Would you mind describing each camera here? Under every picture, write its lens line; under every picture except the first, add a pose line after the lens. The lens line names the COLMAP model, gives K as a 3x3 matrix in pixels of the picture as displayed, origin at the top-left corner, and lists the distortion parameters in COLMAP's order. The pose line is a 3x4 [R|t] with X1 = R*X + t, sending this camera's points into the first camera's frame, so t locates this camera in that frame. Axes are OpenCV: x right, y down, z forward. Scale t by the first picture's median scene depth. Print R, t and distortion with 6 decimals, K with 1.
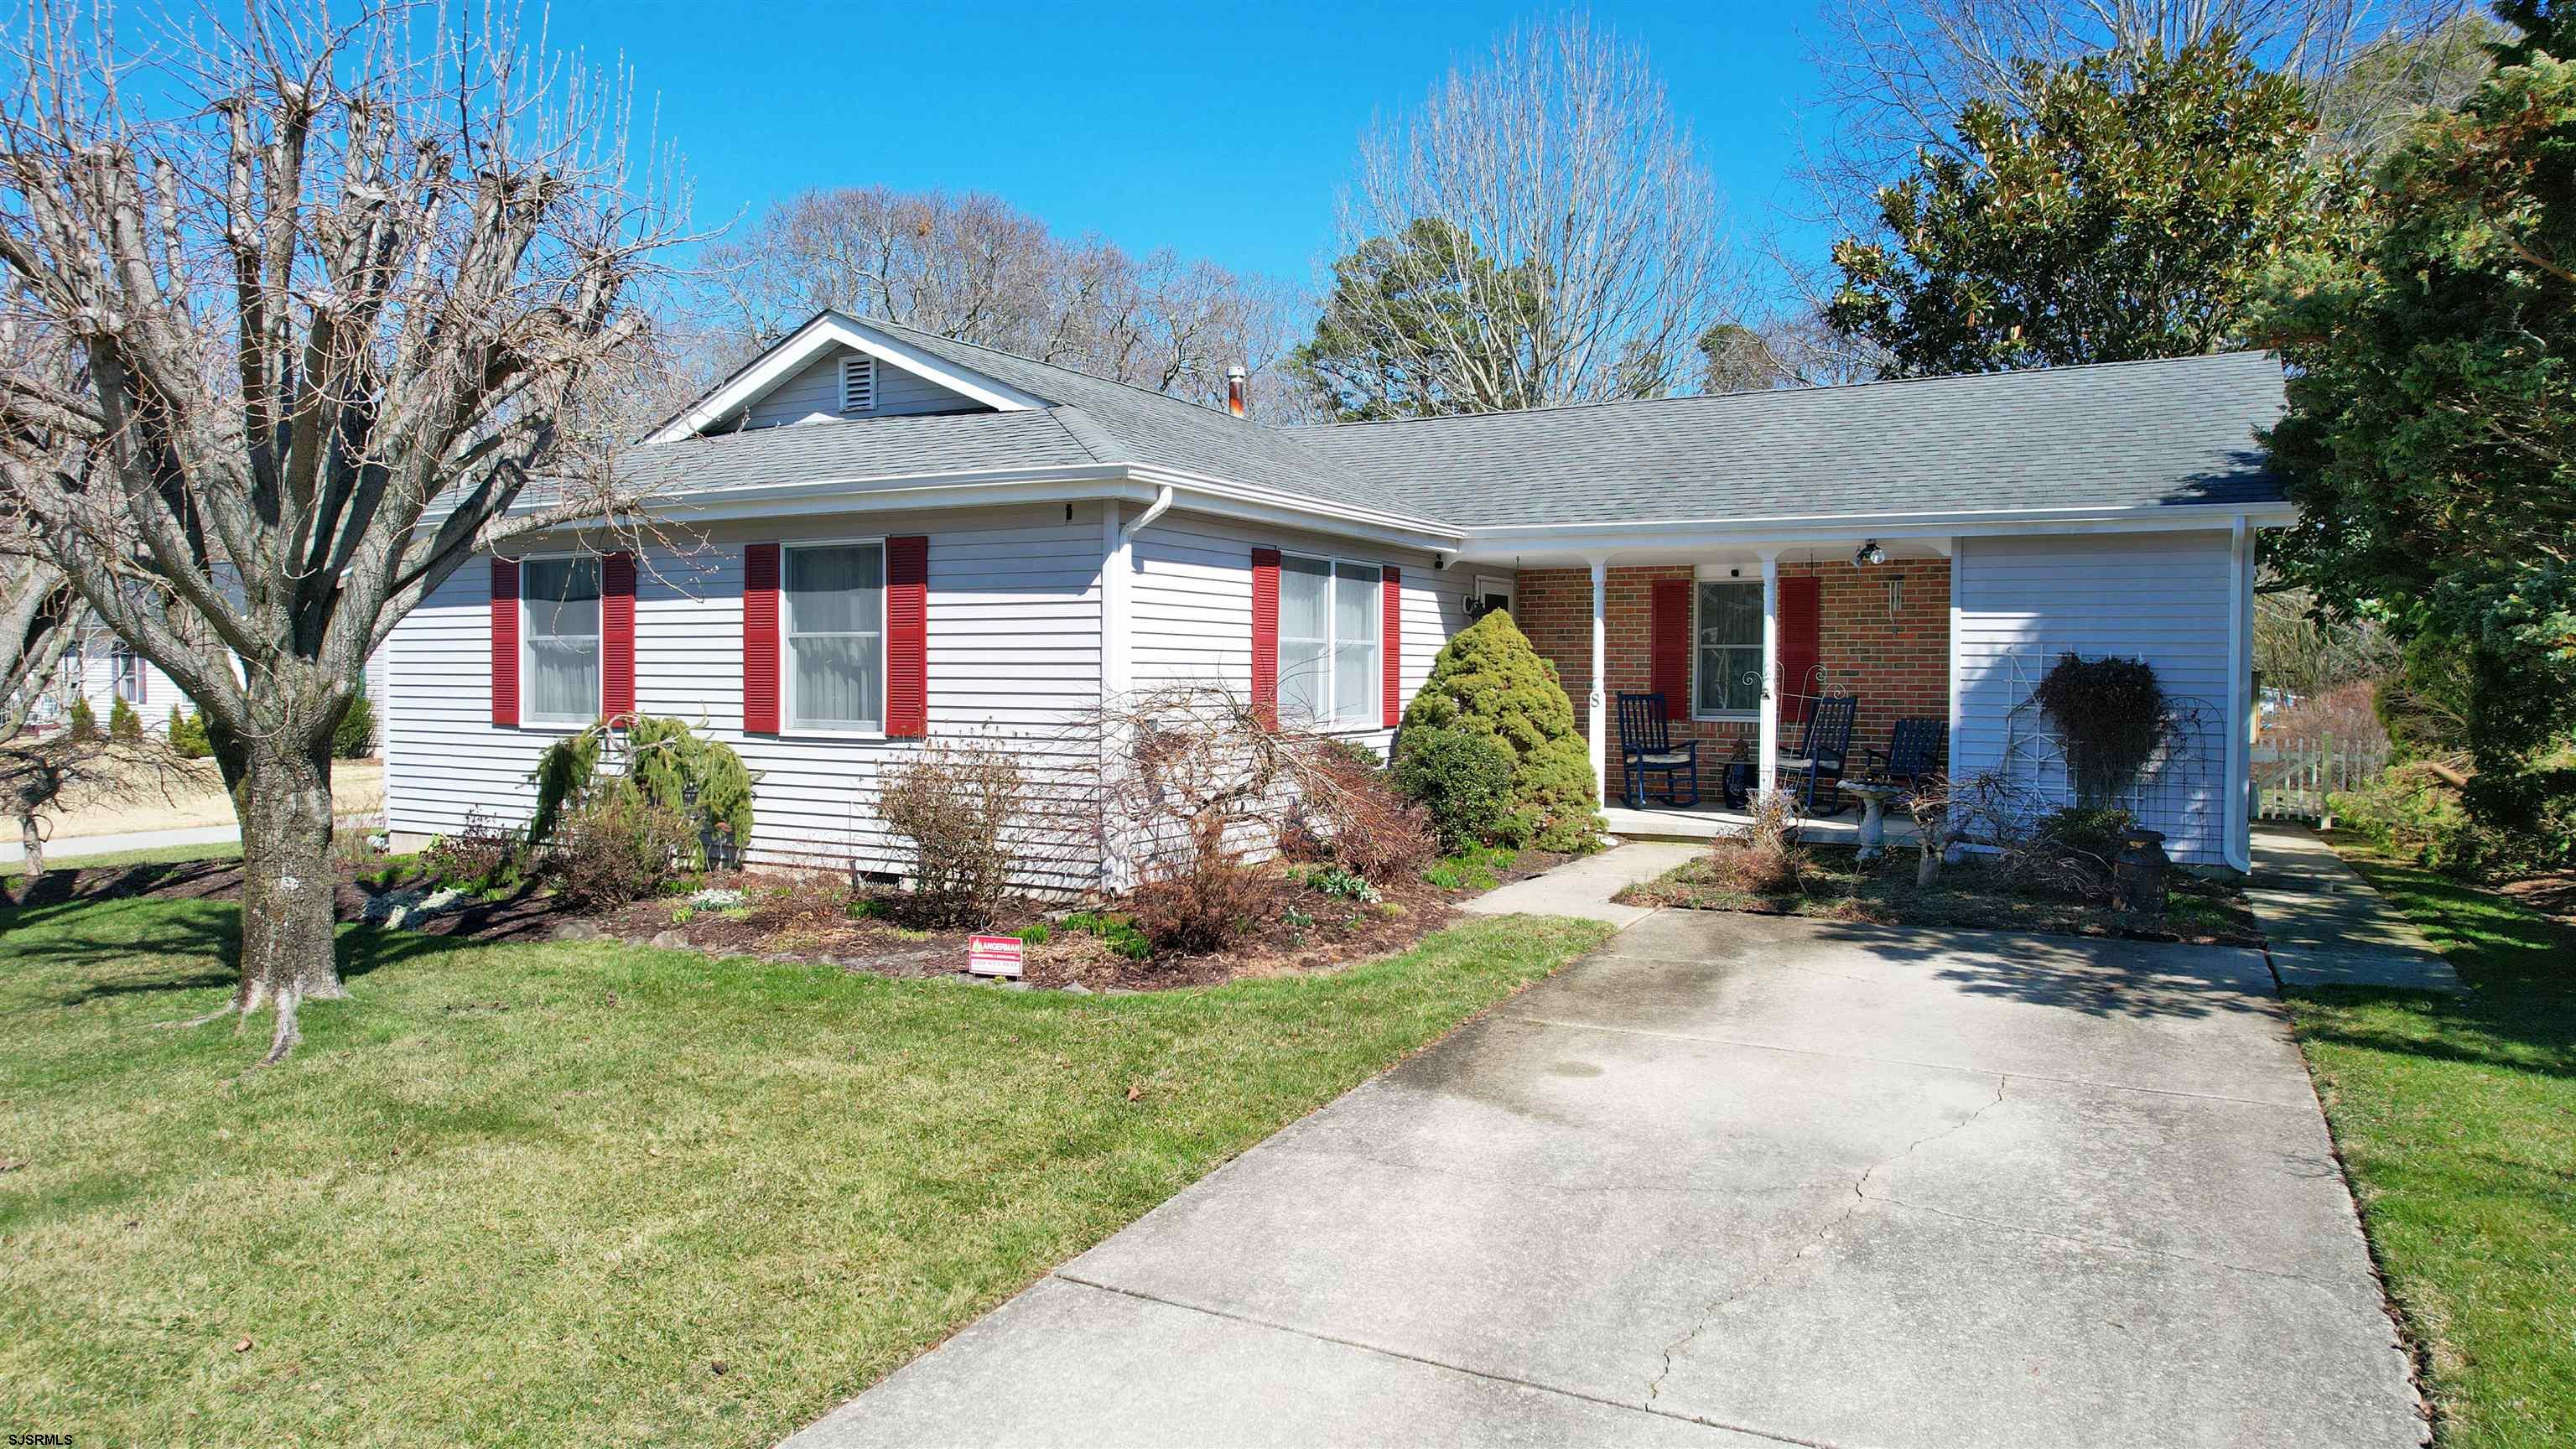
lens RADIAL K [[1651.5, 0, 1289.3], [0, 1651.5, 725.4], [0, 0, 1]] dist [-0.062051, 0.052703]
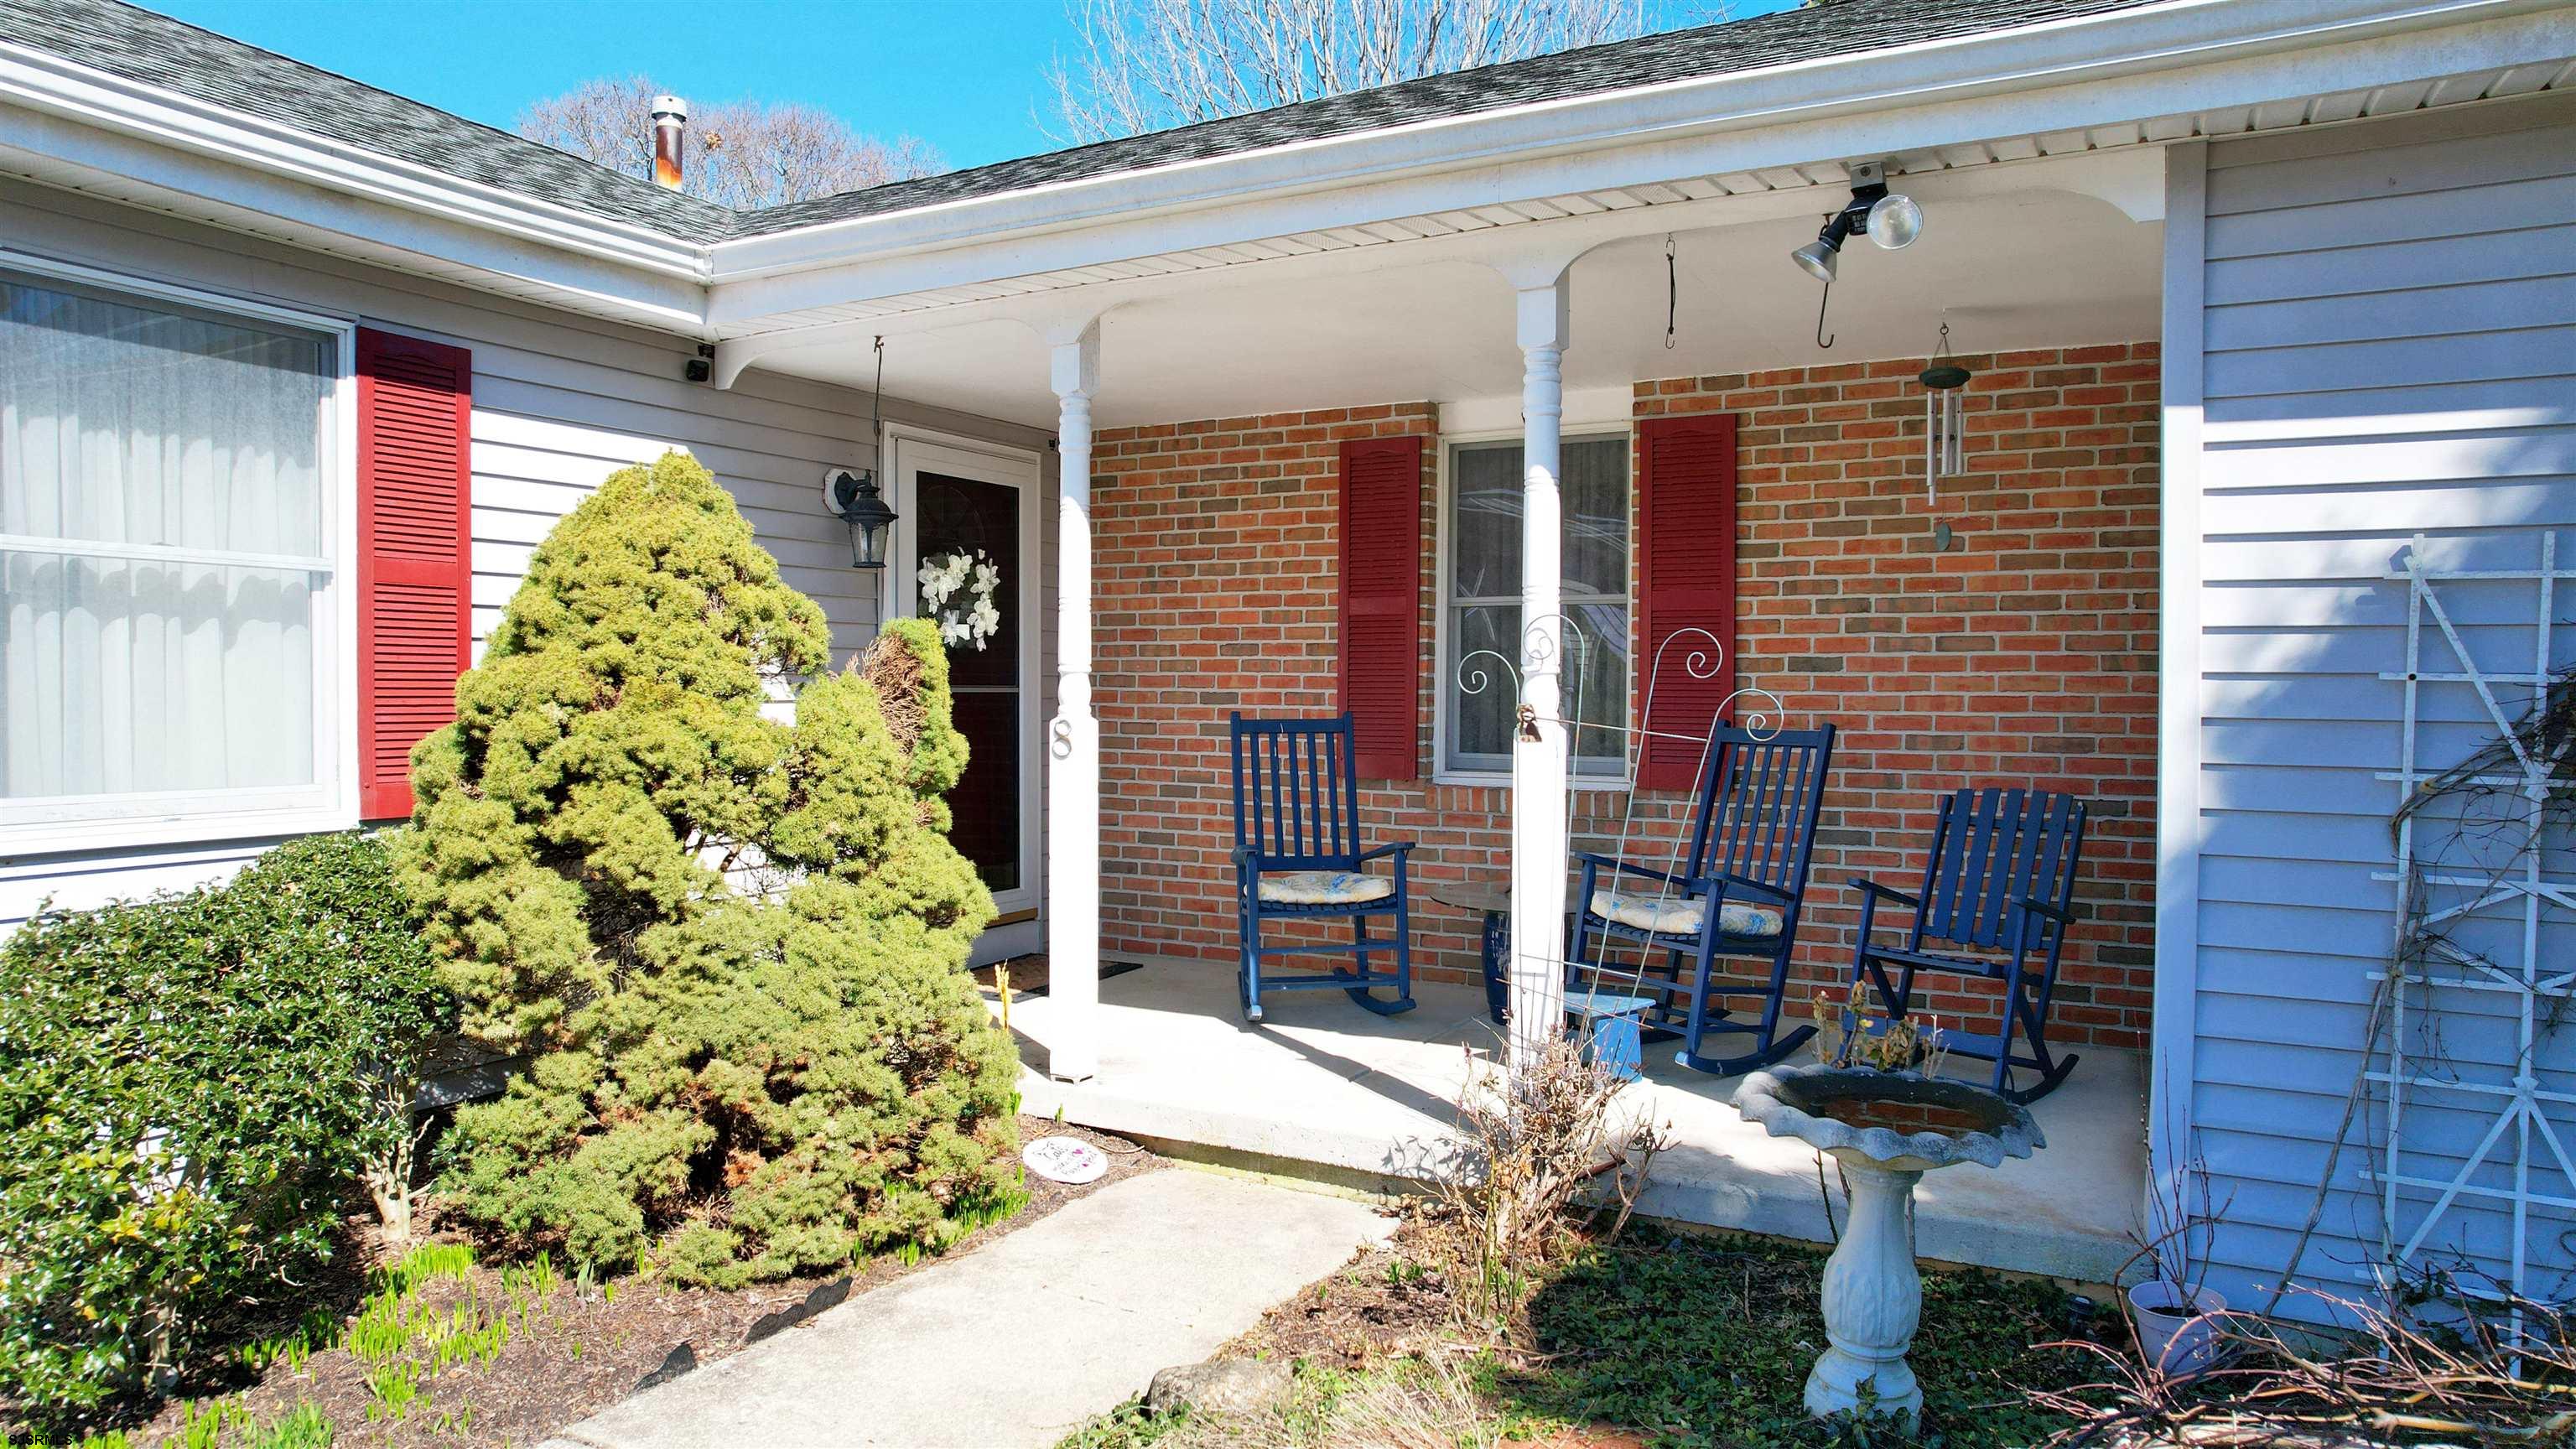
lens RADIAL K [[1651.5, 0, 1289.1], [0, 1651.5, 728.0], [0, 0, 1]] dist [-0.062051, 0.052703]
pose [[1.000000, 0.000777, -0.000004, 0.263535], [-0.000777, 0.999978, -0.006580, -0.017403], [-0.000001, 0.006580, 0.999978, 0.744478]]
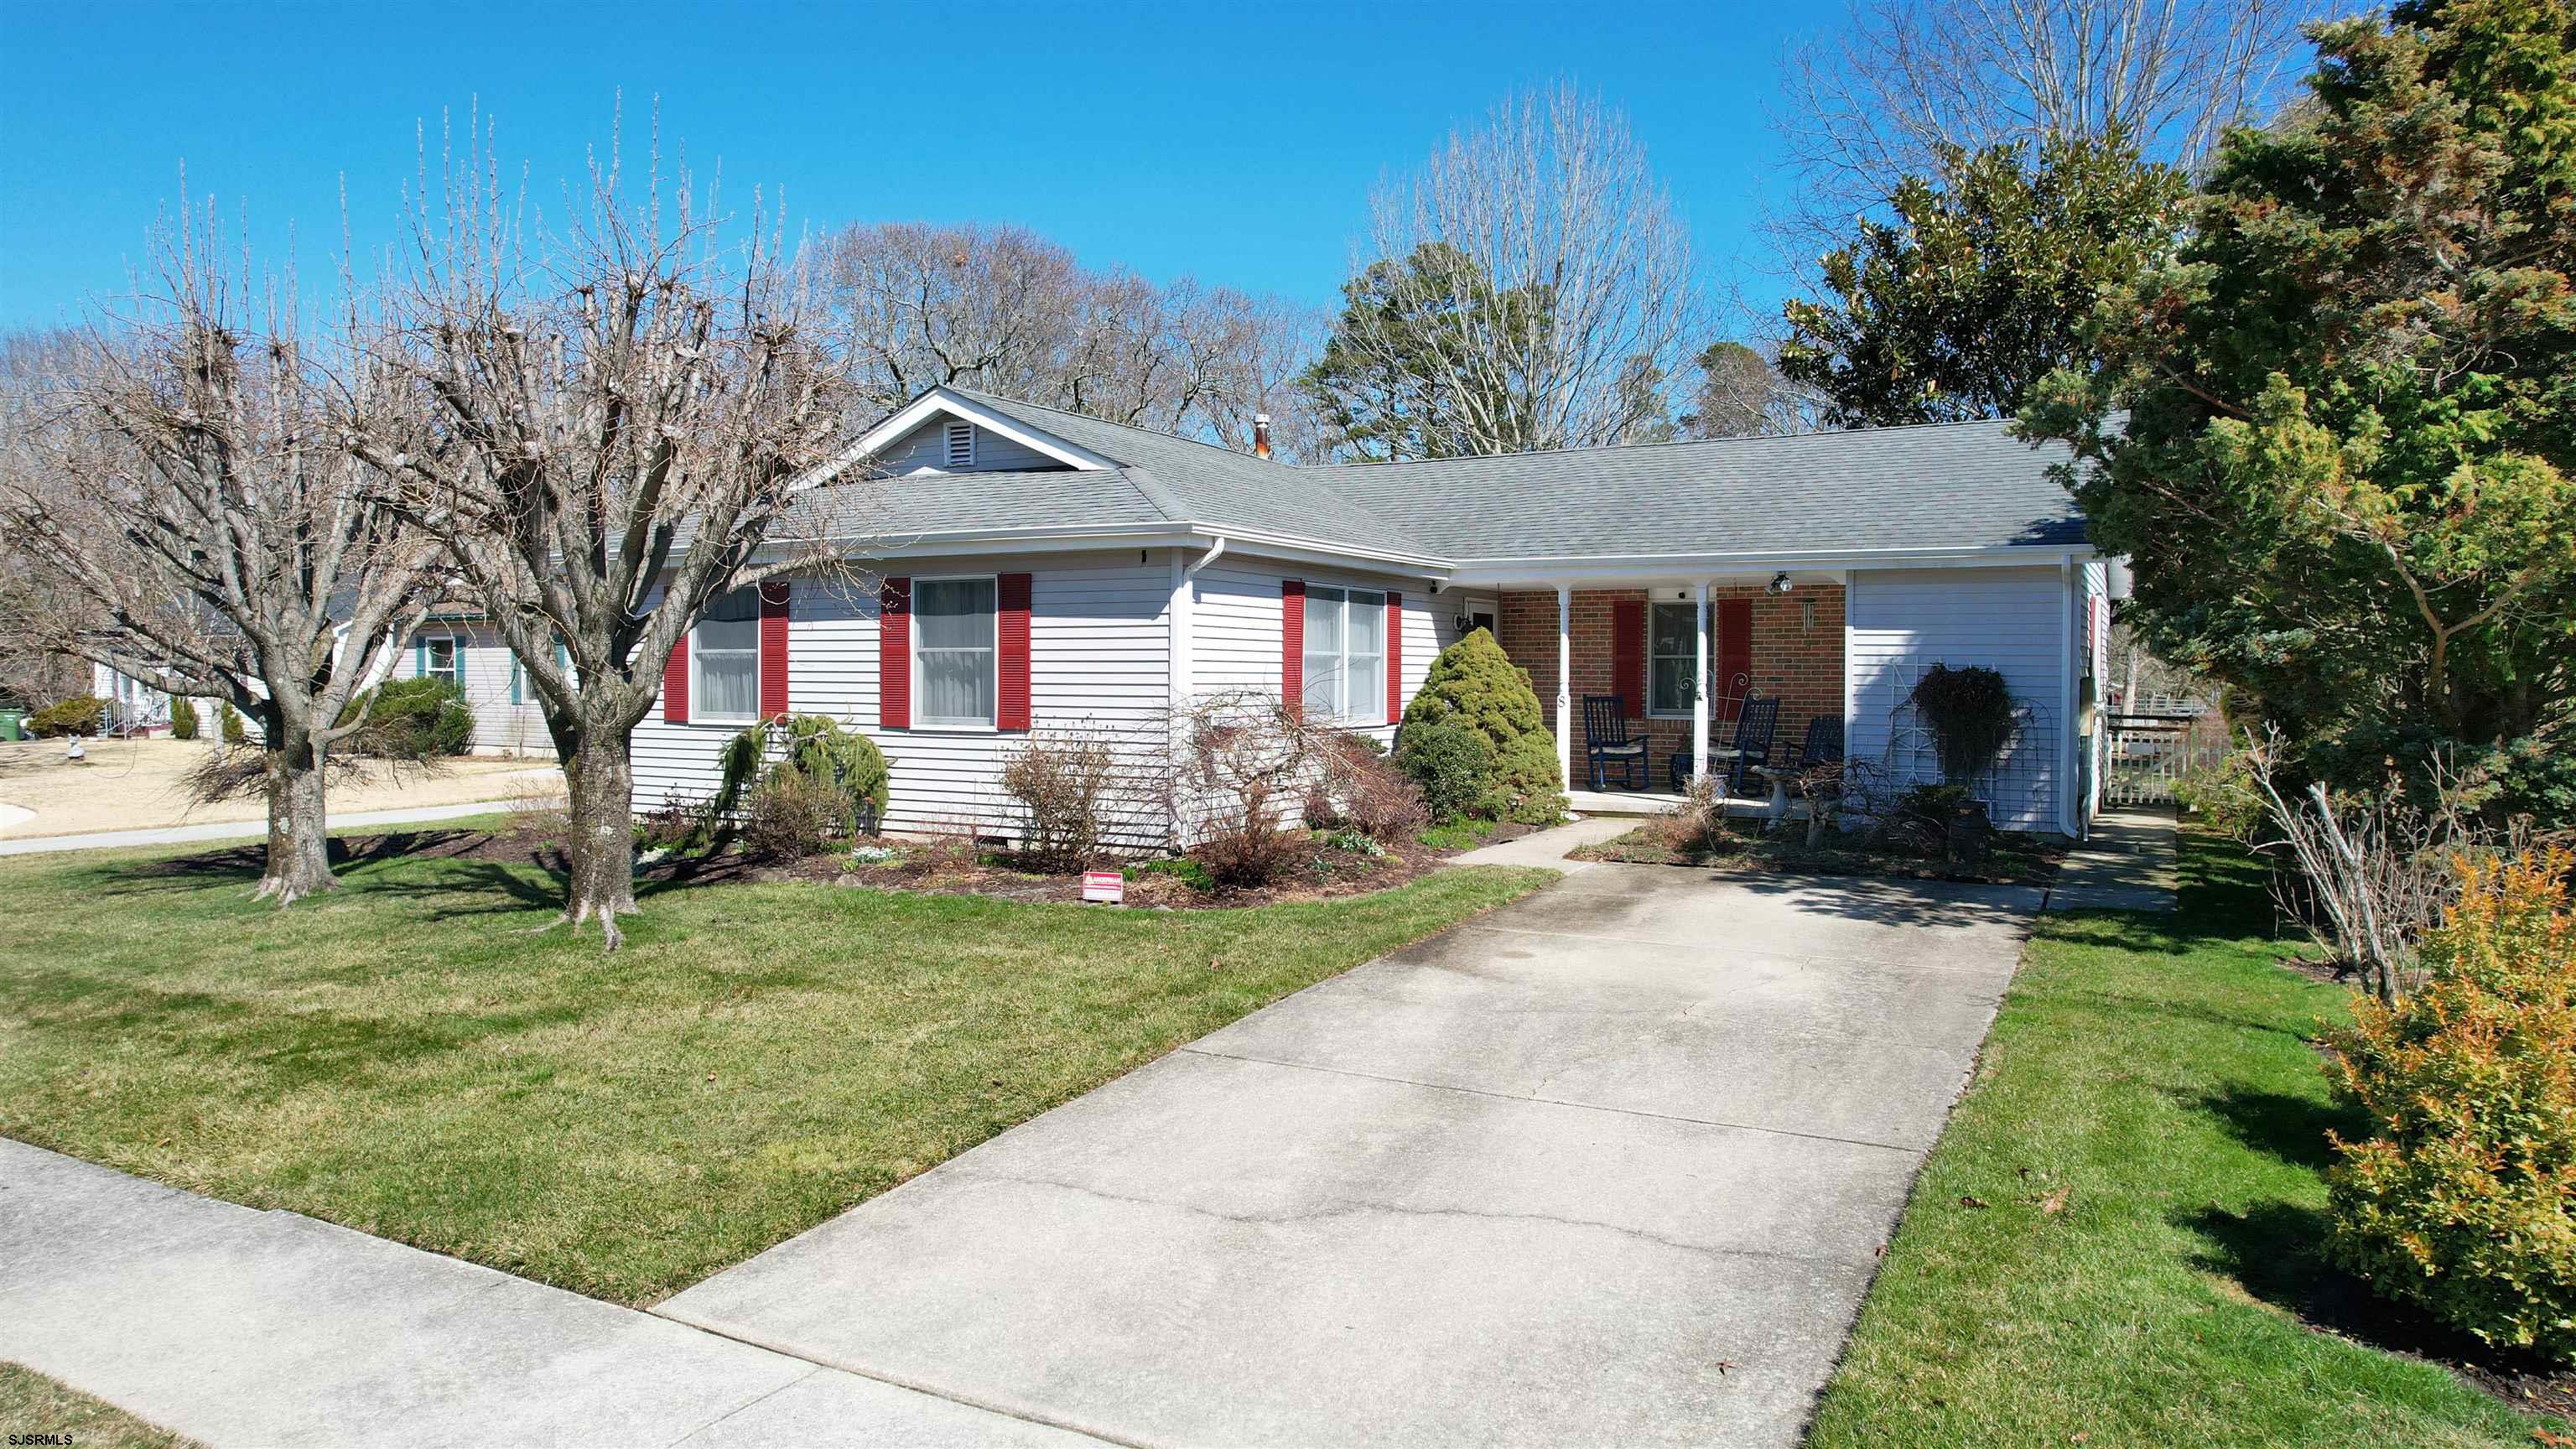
lens RADIAL K [[1651.5, 0, 1288.4], [0, 1651.5, 714.9], [0, 0, 1]] dist [-0.062051, 0.052703]
pose [[0.999977, -0.000216, -0.006765, -0.009230], [0.000159, 0.999964, -0.008440, 0.005445], [0.006767, 0.008439, 0.999941, -0.248270]]
